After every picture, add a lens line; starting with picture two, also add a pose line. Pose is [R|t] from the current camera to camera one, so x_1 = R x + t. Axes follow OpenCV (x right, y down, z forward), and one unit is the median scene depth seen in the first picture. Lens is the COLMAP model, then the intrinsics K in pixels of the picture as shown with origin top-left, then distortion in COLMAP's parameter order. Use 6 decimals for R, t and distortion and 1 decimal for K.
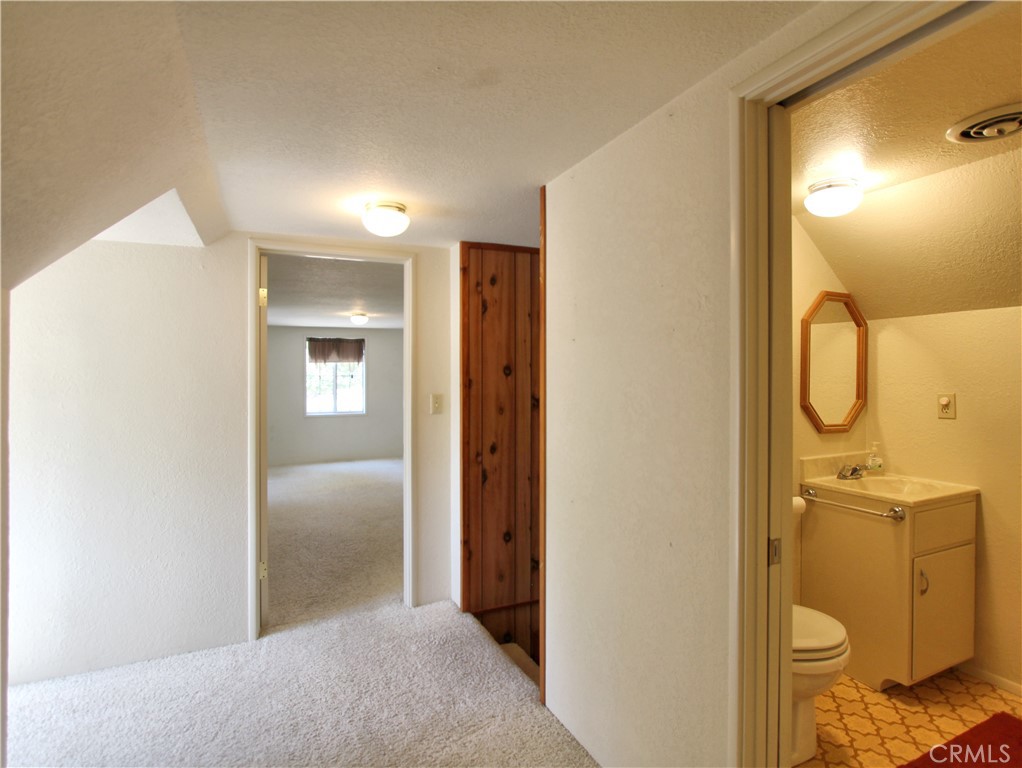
lens RADIAL K [[533.3, 0, 513.5], [0, 533.3, 378.7], [0, 0, 1]] dist [-0.001409, 0.000103]
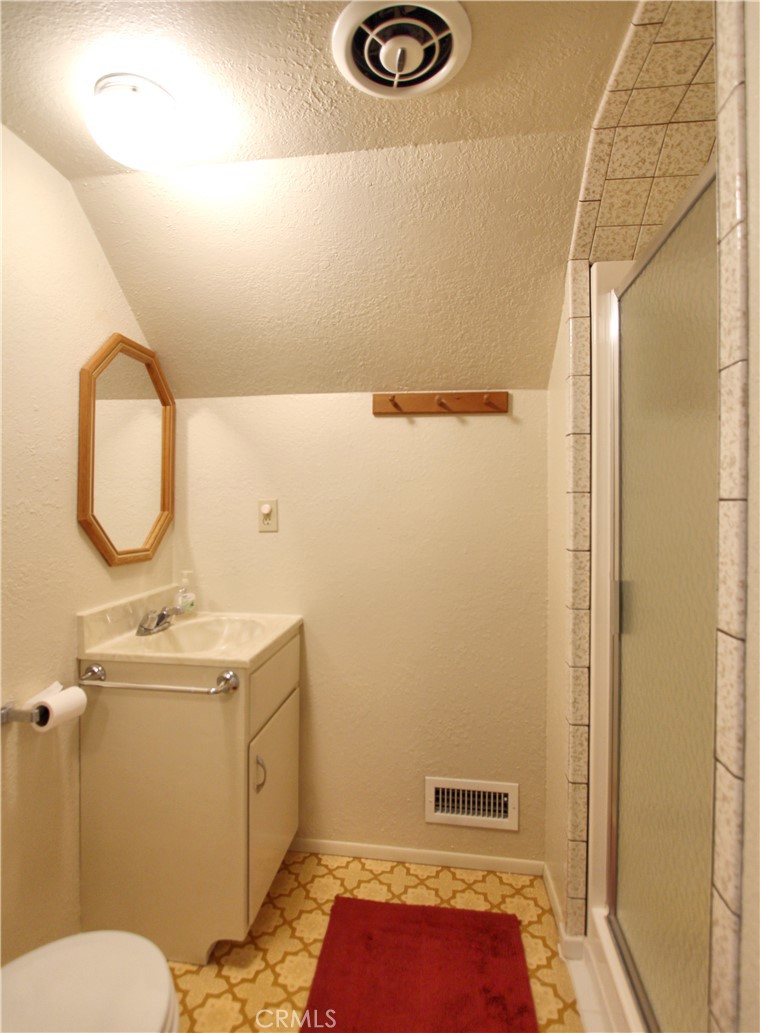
lens RADIAL K [[521.7, 0, 379.2], [0, 521.7, 499.5], [0, 0, 1]] dist [-0.020355, -0.000068]
pose [[0.534096, 0.007331, 0.845392, 0.241873], [0.003122, 0.999938, -0.010644, 0.033953], [-0.845418, 0.008324, 0.534040, 0.430516]]
